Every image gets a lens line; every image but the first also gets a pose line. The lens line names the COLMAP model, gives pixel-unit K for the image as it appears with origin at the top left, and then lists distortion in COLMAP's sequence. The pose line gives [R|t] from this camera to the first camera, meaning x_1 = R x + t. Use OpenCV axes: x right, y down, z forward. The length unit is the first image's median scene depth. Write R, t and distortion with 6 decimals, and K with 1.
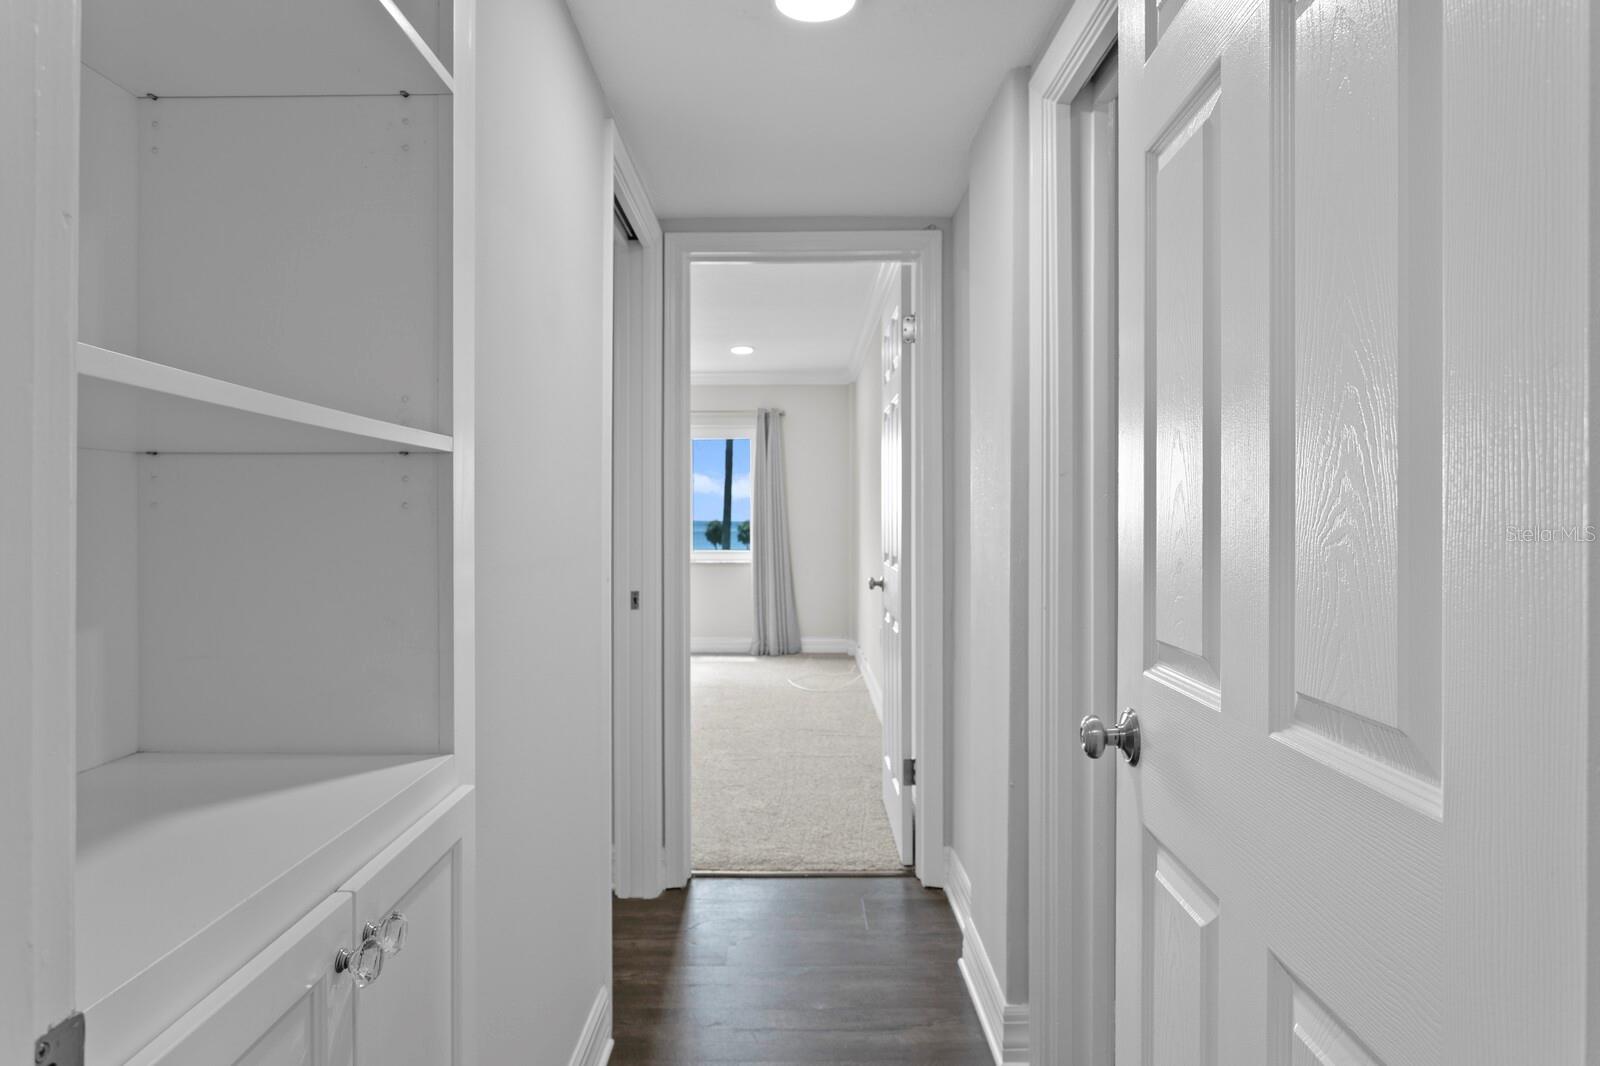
lens RADIAL K [[974.9, 0, 787.7], [0, 974.9, 517.9], [0, 0, 1]] dist [-0.000053, 0.002650]
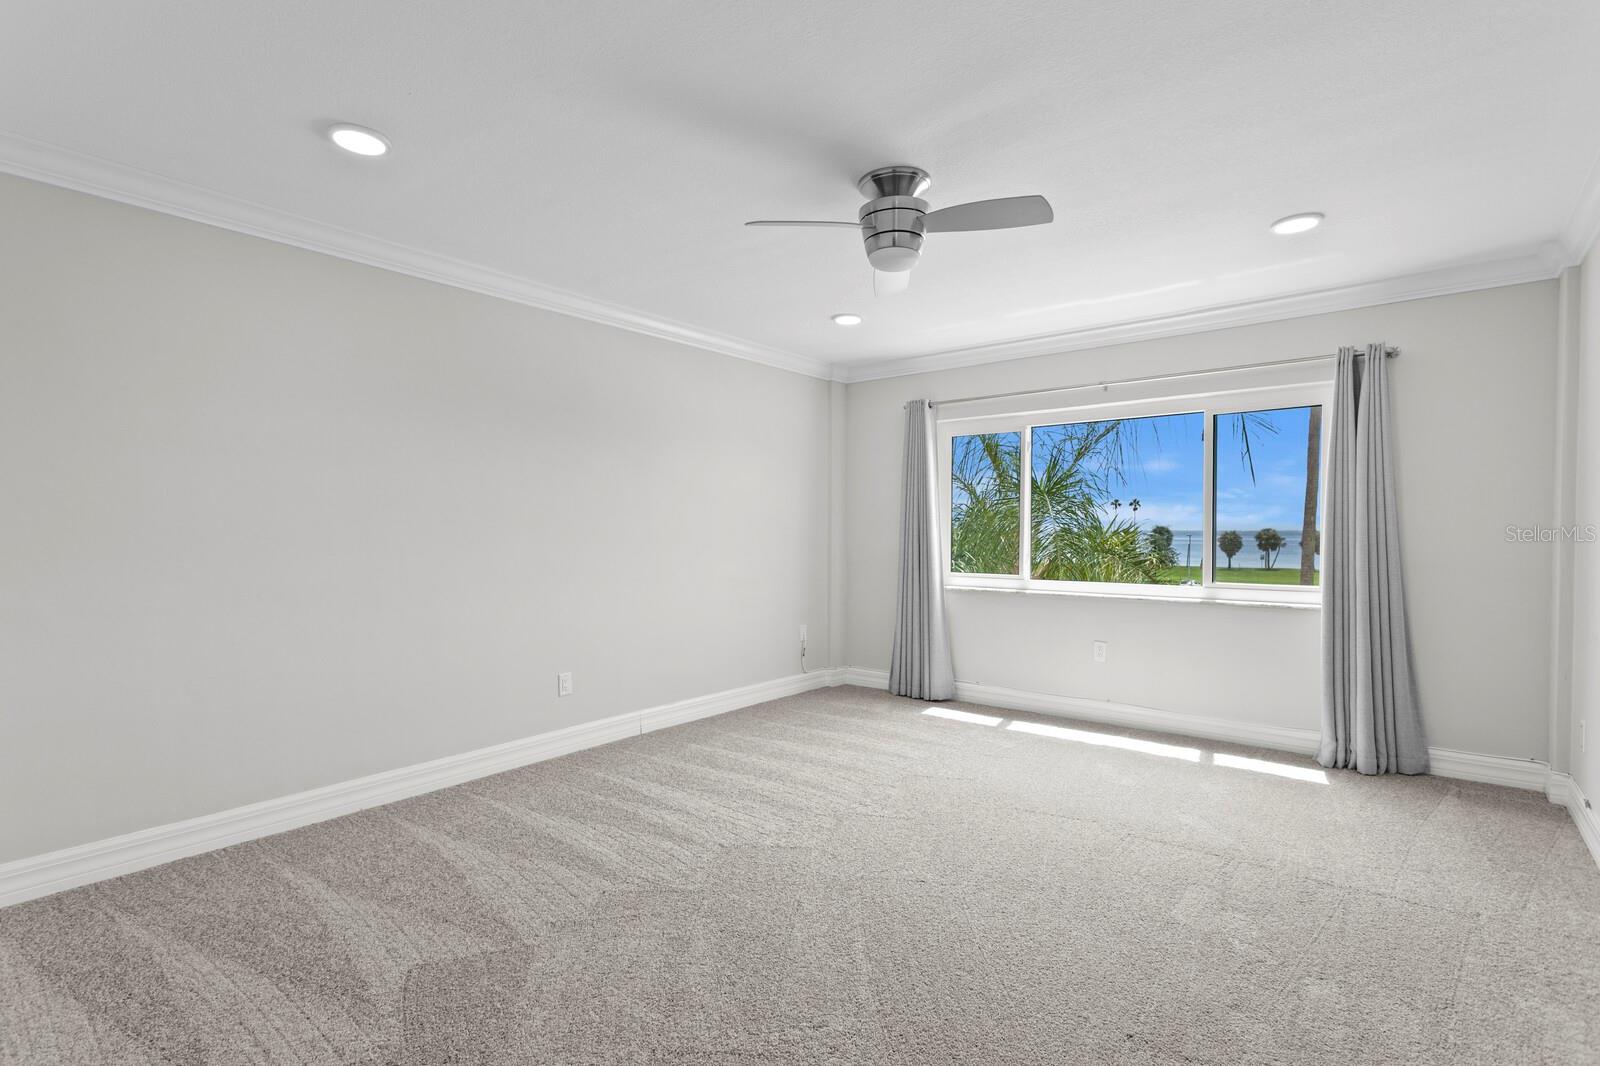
lens RADIAL K [[752.2, 0, 800.0], [0, 752.2, 533.0], [0, 0, 1]] dist [0.002963, 0.001386]
pose [[0.777667, 0.010267, -0.628593, 0.004078], [-0.003667, 0.999924, 0.011794, -0.004712], [0.628666, -0.006866, 0.777645, 0.441308]]
